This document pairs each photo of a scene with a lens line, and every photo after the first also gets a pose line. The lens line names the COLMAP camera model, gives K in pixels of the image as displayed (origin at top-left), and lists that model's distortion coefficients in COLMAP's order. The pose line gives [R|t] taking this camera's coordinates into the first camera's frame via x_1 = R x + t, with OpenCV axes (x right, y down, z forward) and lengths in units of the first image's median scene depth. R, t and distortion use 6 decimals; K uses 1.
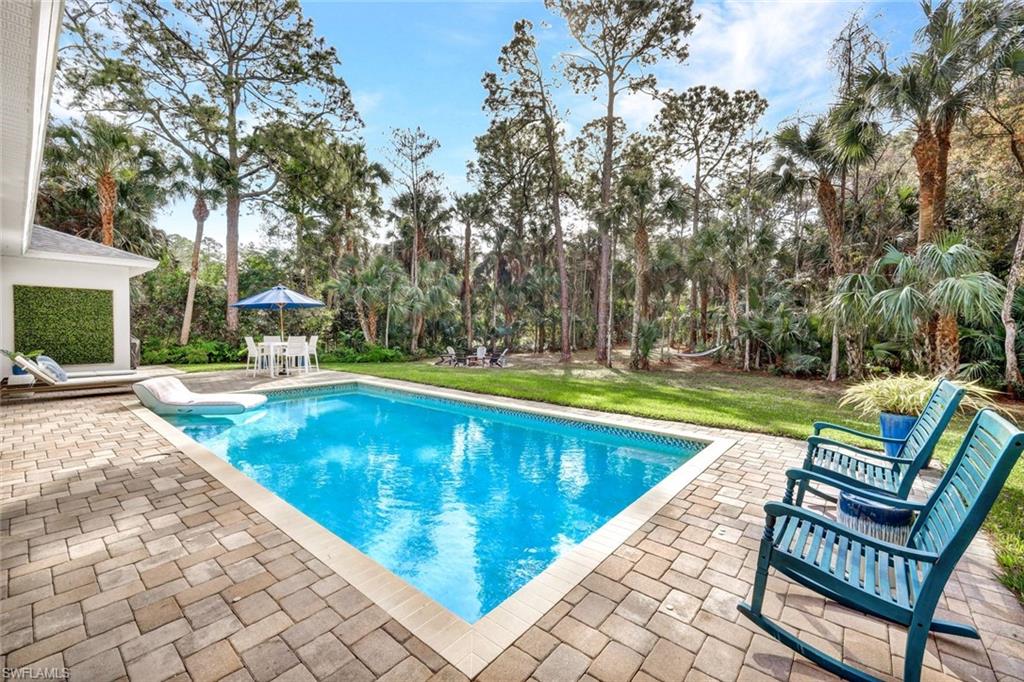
lens RADIAL K [[410.7, 0, 519.4], [0, 410.7, 338.9], [0, 0, 1]] dist [-0.003618, 0.000180]
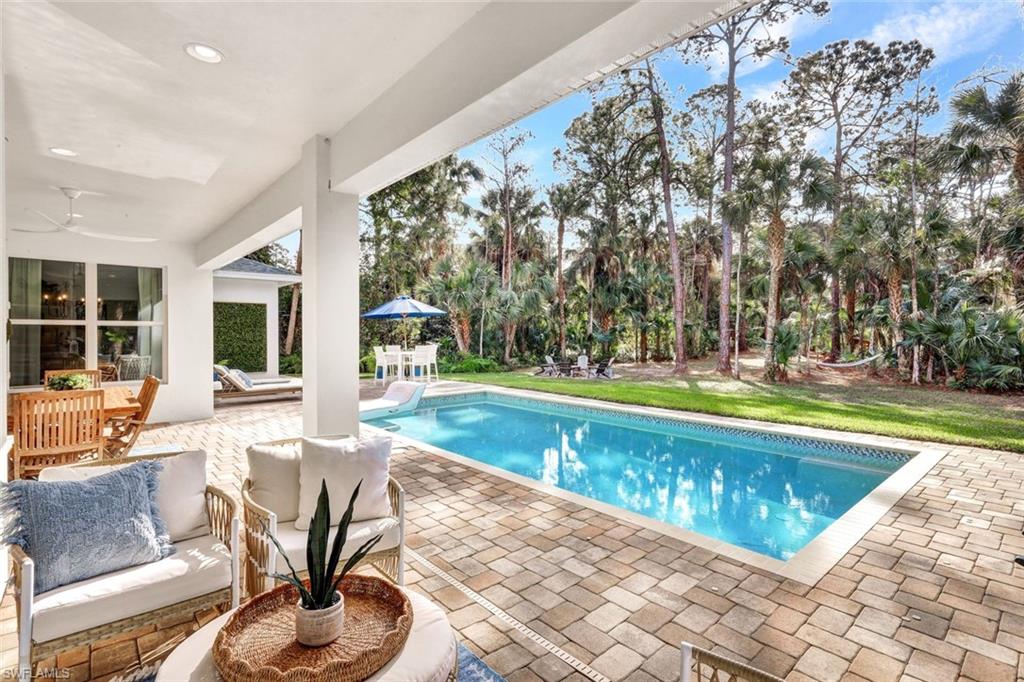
lens RADIAL K [[490.3, 0, 507.5], [0, 490.3, 337.1], [0, 0, 1]] dist [0.008883, -0.003288]
pose [[0.988308, -0.008634, -0.152229, -0.091464], [0.005706, 0.999790, -0.019664, -0.001198], [0.152367, 0.018565, 0.988150, -0.088798]]
